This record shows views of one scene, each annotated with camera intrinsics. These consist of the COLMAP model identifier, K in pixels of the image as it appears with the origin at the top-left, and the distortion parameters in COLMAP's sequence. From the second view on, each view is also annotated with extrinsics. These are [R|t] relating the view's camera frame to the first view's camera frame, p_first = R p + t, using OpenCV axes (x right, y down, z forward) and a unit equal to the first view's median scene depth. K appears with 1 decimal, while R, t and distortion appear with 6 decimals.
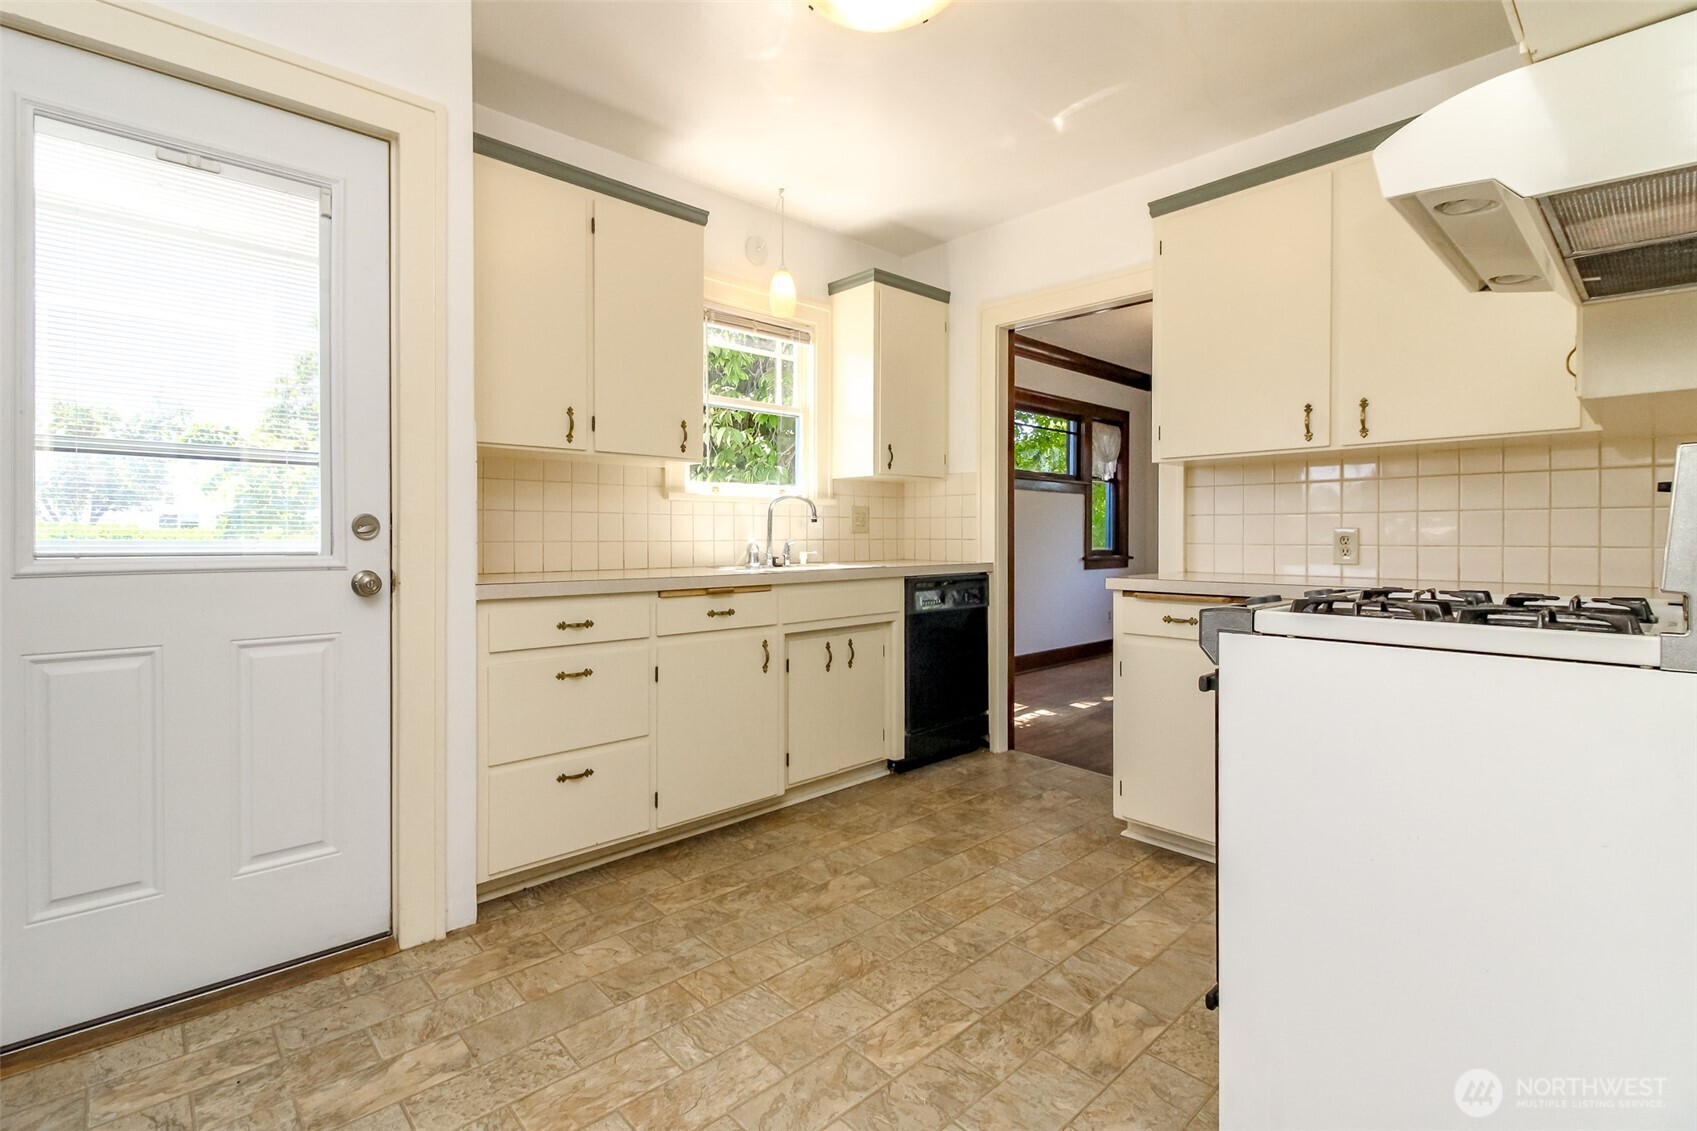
lens RADIAL K [[774.5, 0, 850.3], [0, 774.5, 556.5], [0, 0, 1]] dist [0.008362, -0.005916]
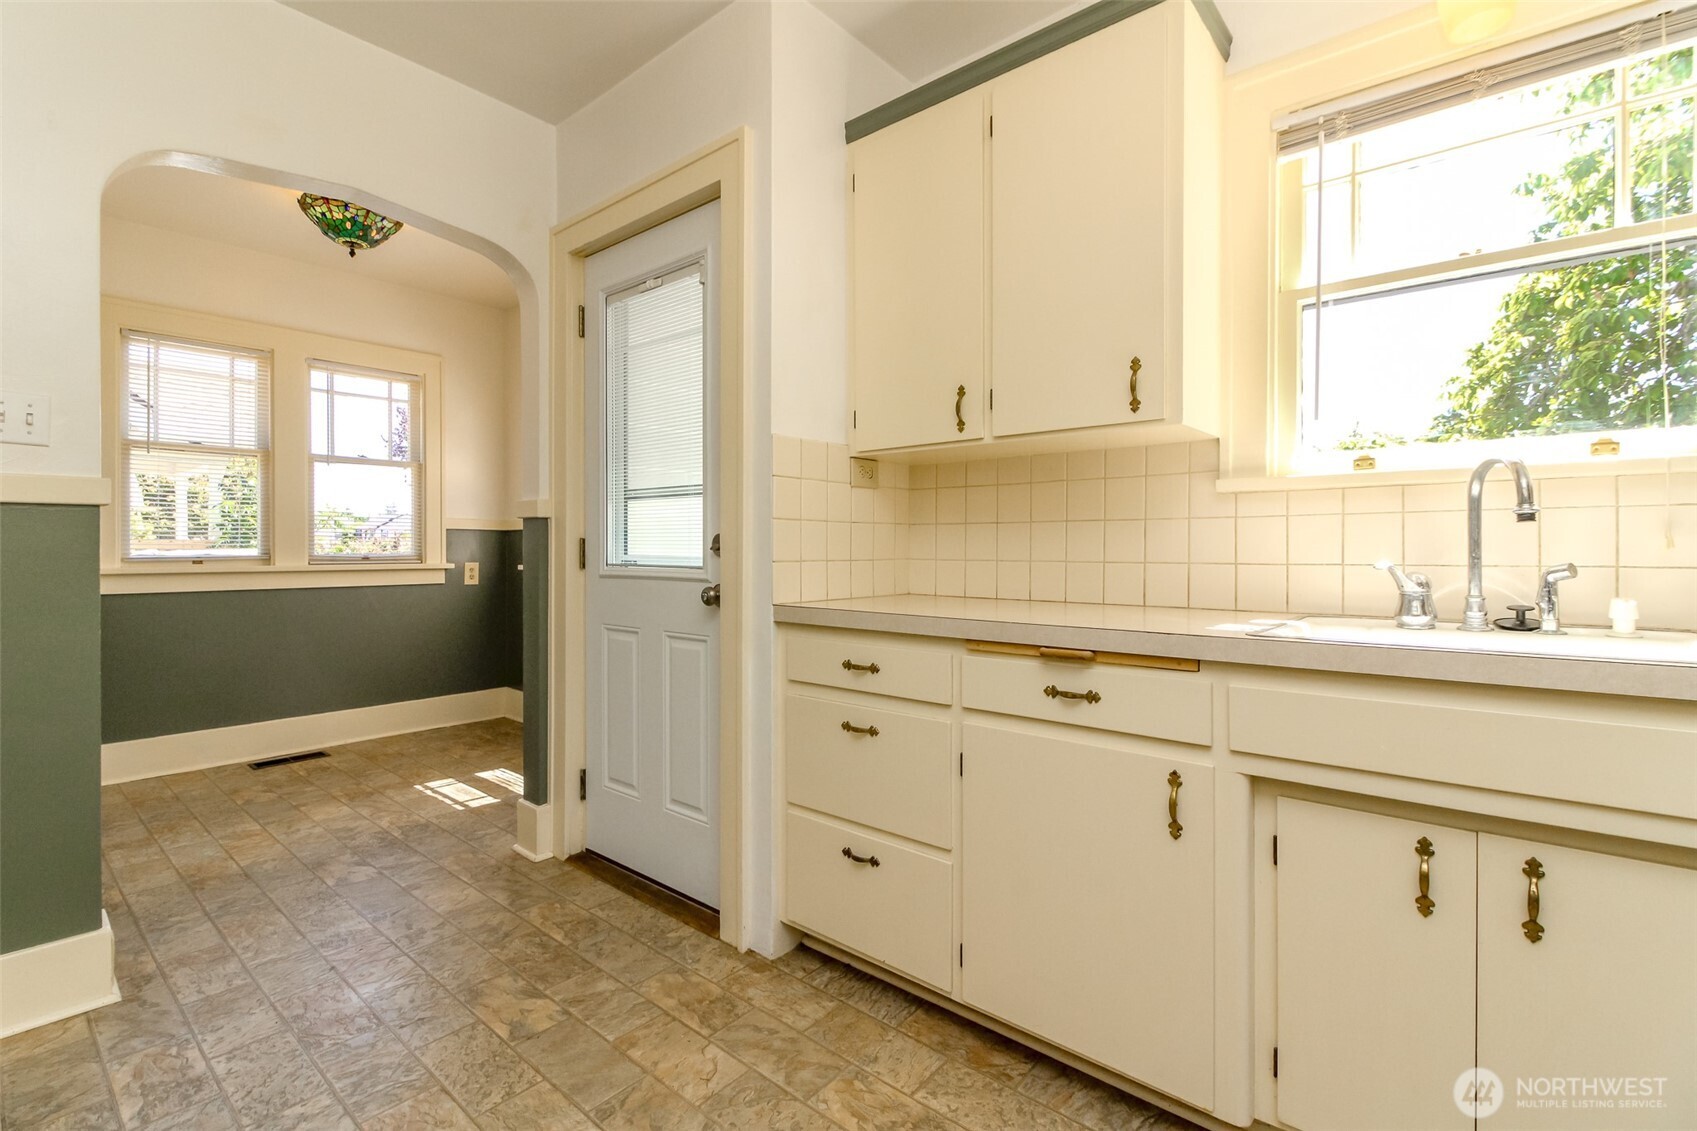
lens RADIAL K [[761.4, 0, 842.9], [0, 761.4, 559.6], [0, 0, 1]] dist [0.001178, -0.002127]
pose [[0.106676, 0.015337, -0.994176, 0.441530], [-0.027837, 0.999535, 0.012433, -0.032360], [0.993904, 0.026349, 0.107054, 0.959627]]
